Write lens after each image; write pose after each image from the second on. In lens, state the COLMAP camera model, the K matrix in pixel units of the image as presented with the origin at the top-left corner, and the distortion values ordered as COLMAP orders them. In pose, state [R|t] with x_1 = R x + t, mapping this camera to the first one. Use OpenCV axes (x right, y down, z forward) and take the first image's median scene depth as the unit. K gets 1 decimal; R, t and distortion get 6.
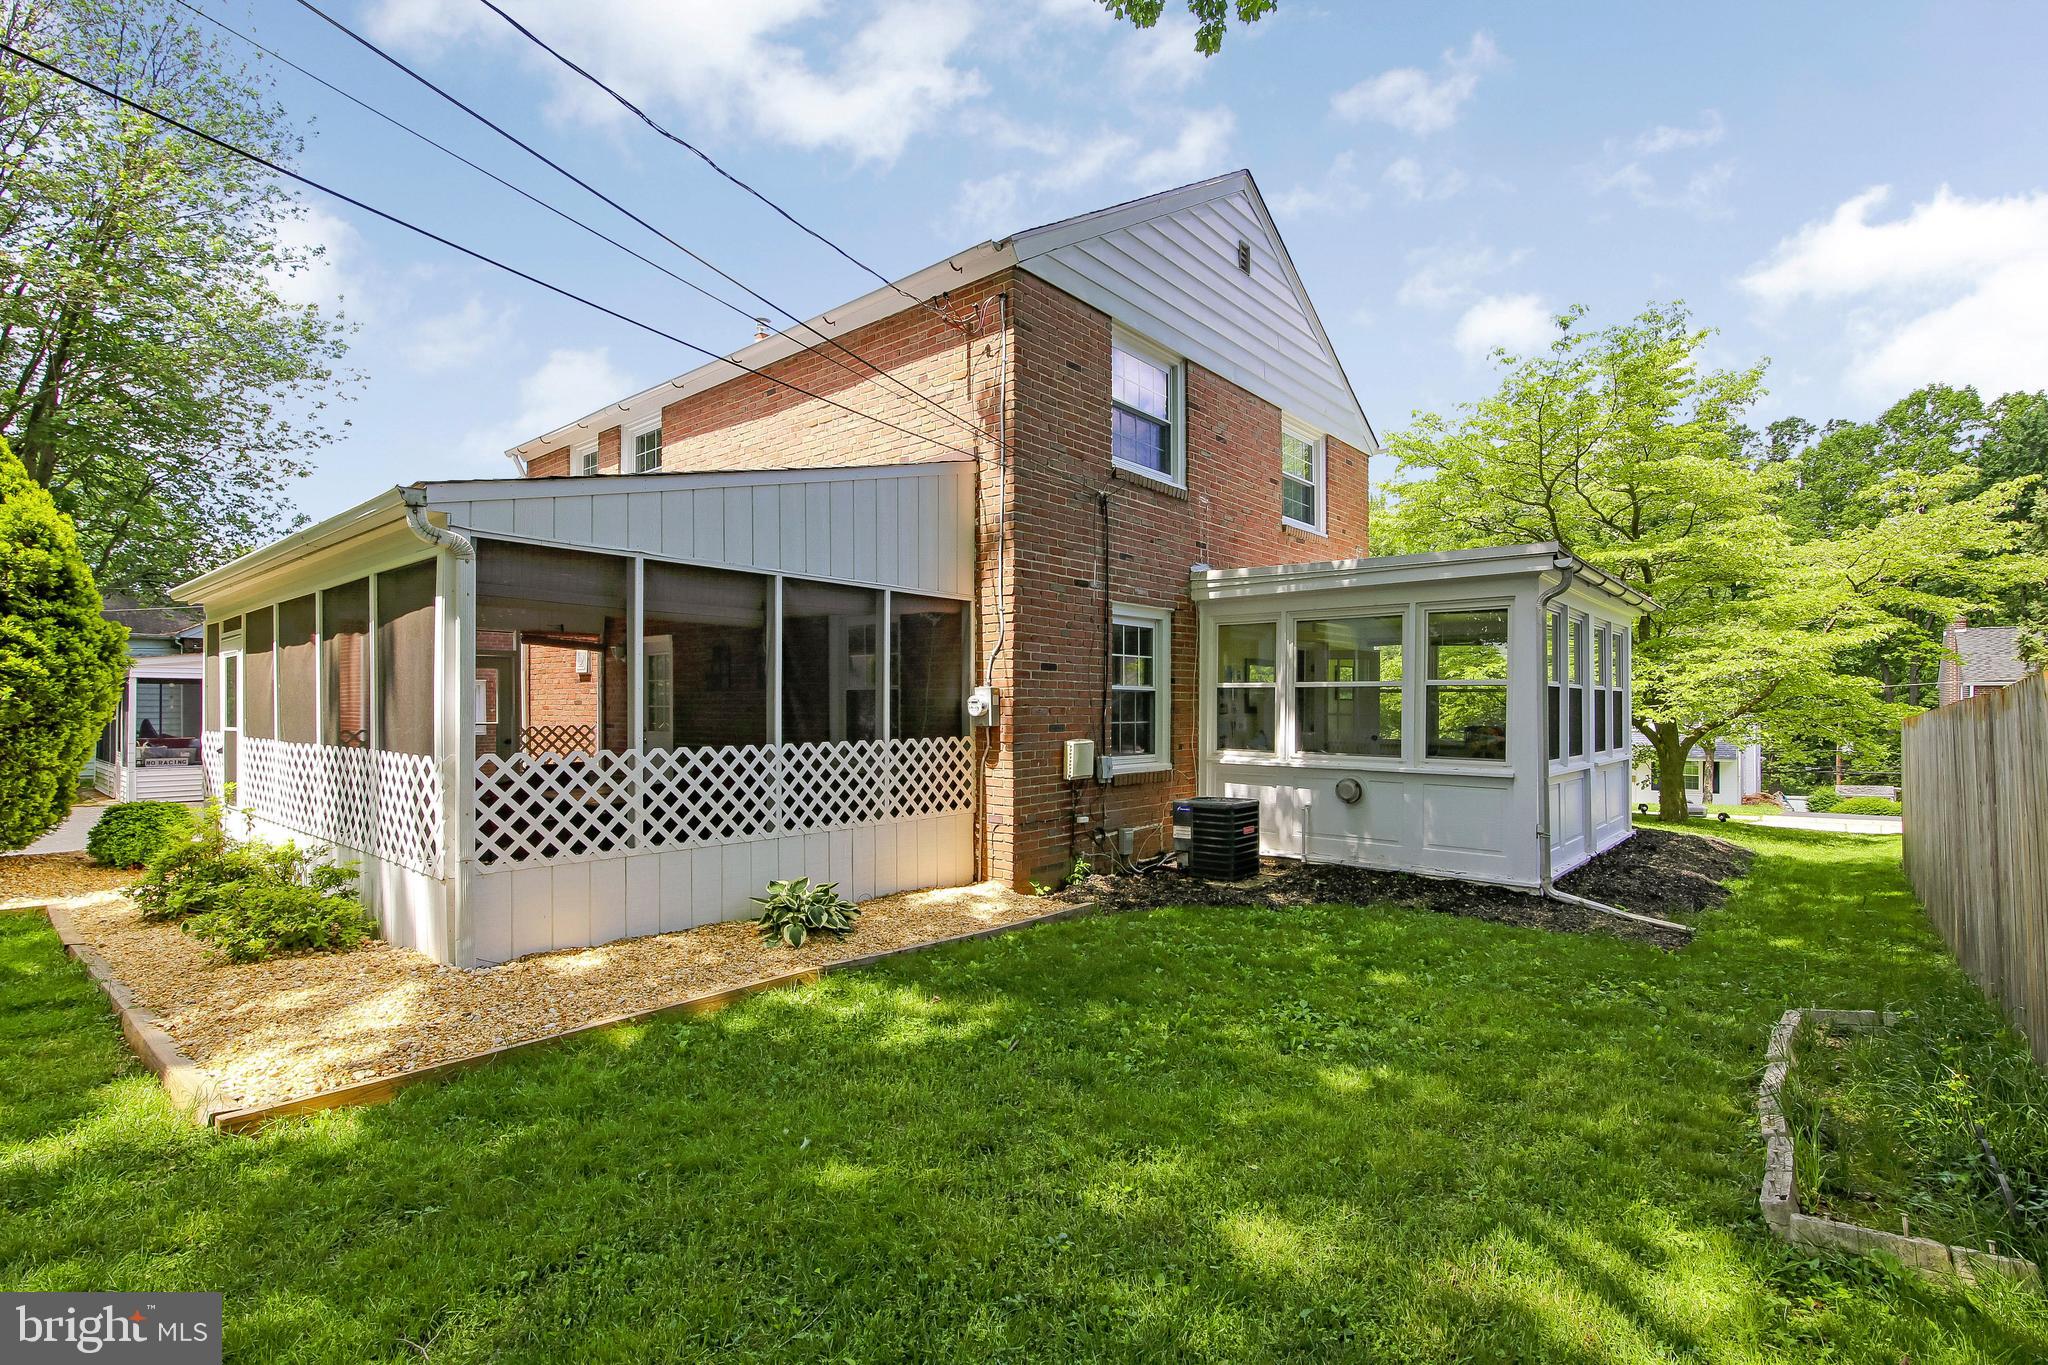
lens RADIAL K [[945.9, 0, 1027.3], [0, 945.9, 697.1], [0, 0, 1]] dist [-0.008820, -0.000059]
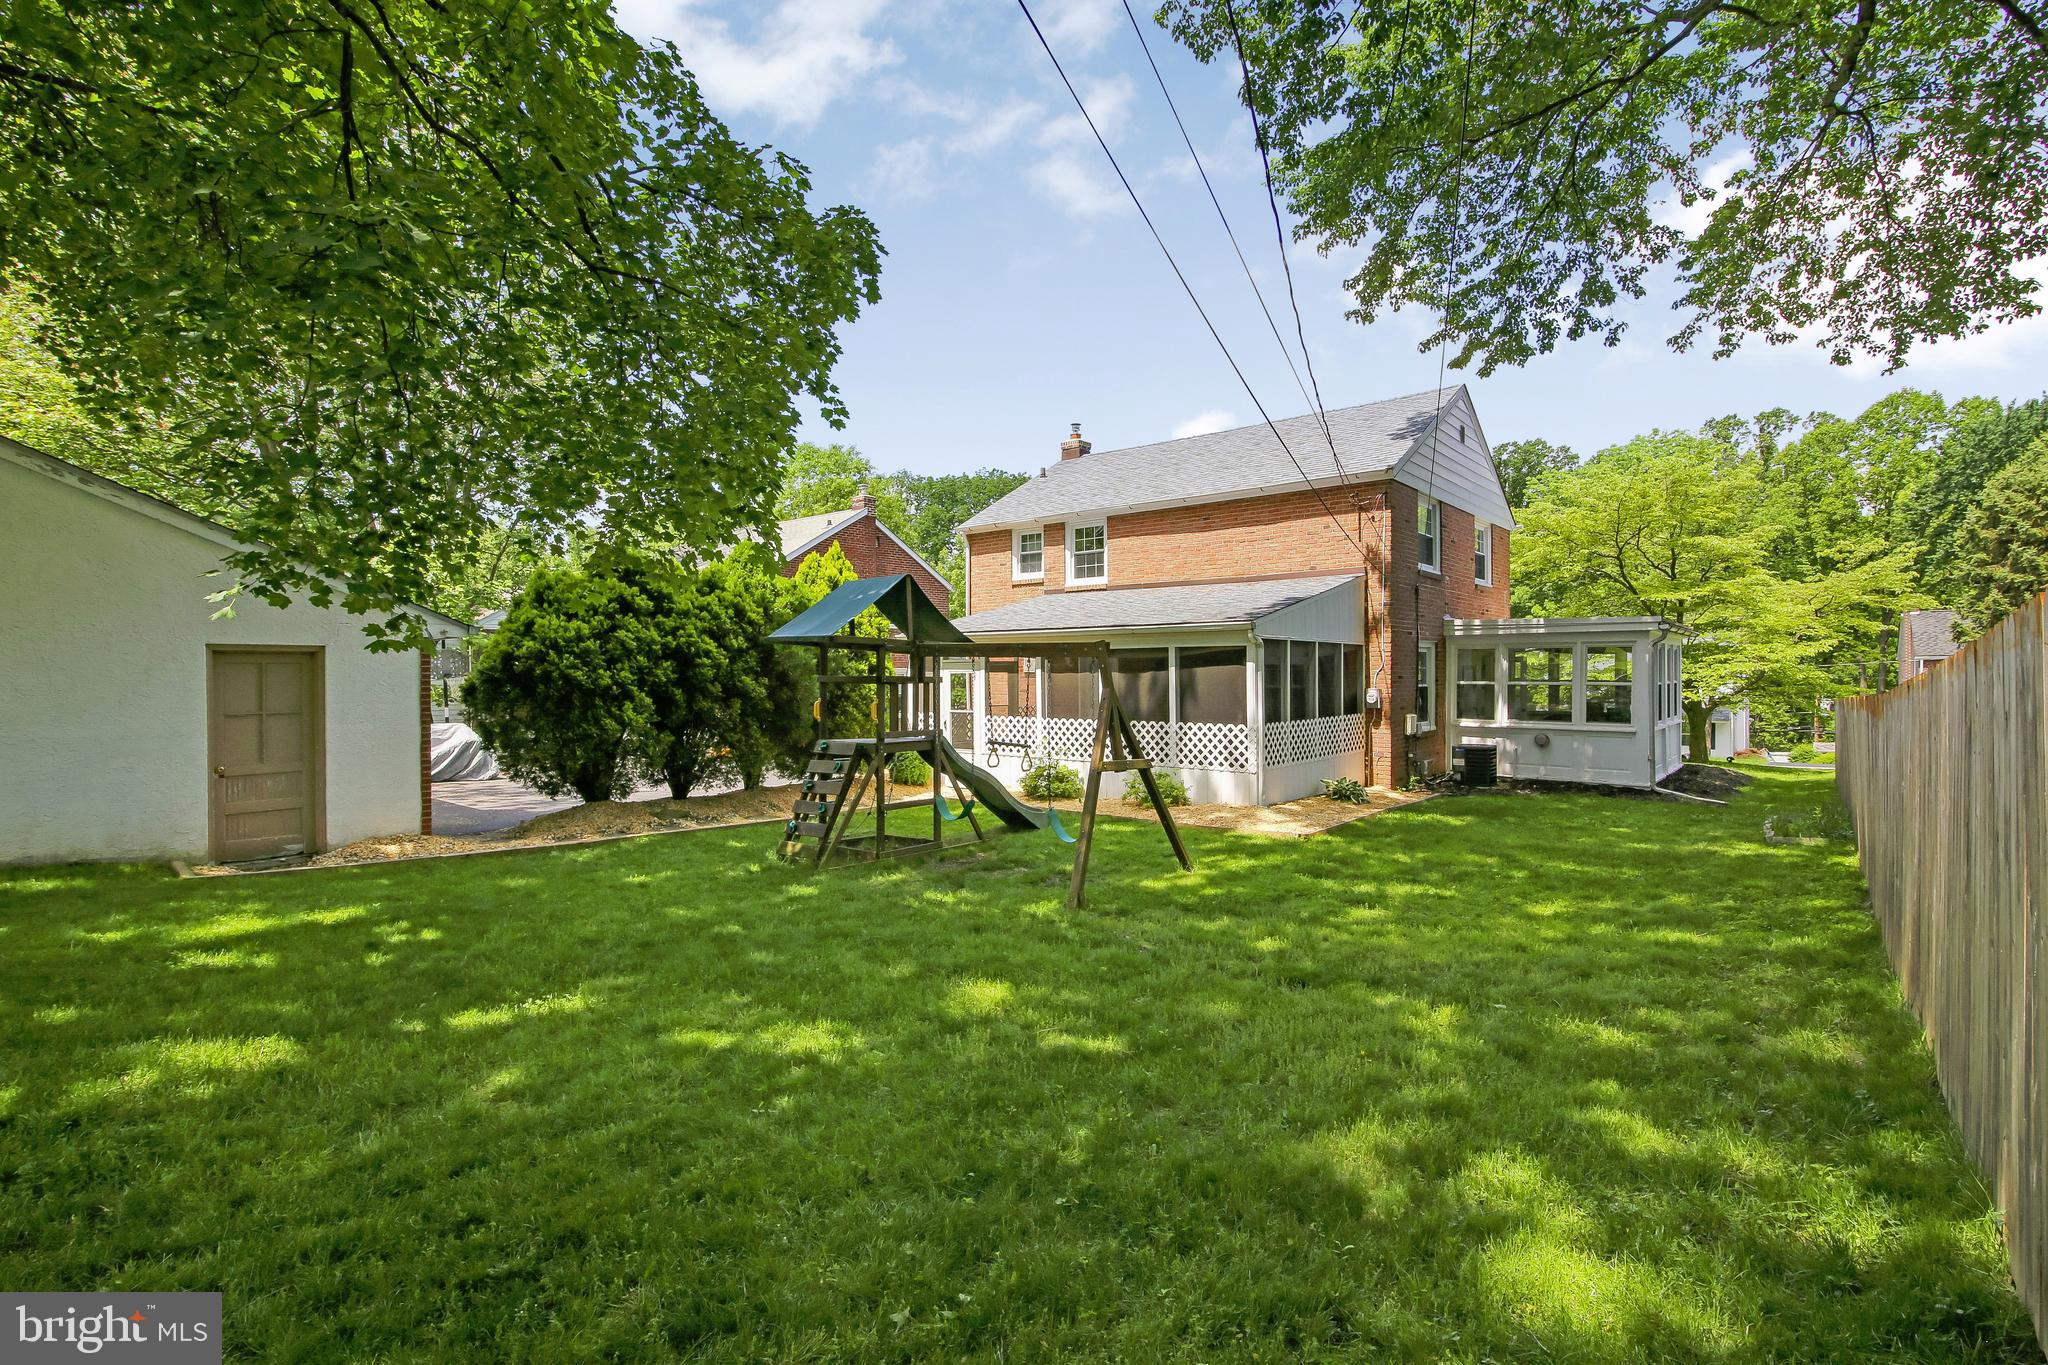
lens RADIAL K [[945.9, 0, 1020.1], [0, 945.9, 677.0], [0, 0, 1]] dist [-0.008820, -0.000059]
pose [[0.999961, -0.007099, 0.005271, -0.647254], [0.007018, 0.999861, 0.015135, -0.057083], [-0.005378, -0.015097, 0.999872, -0.799305]]
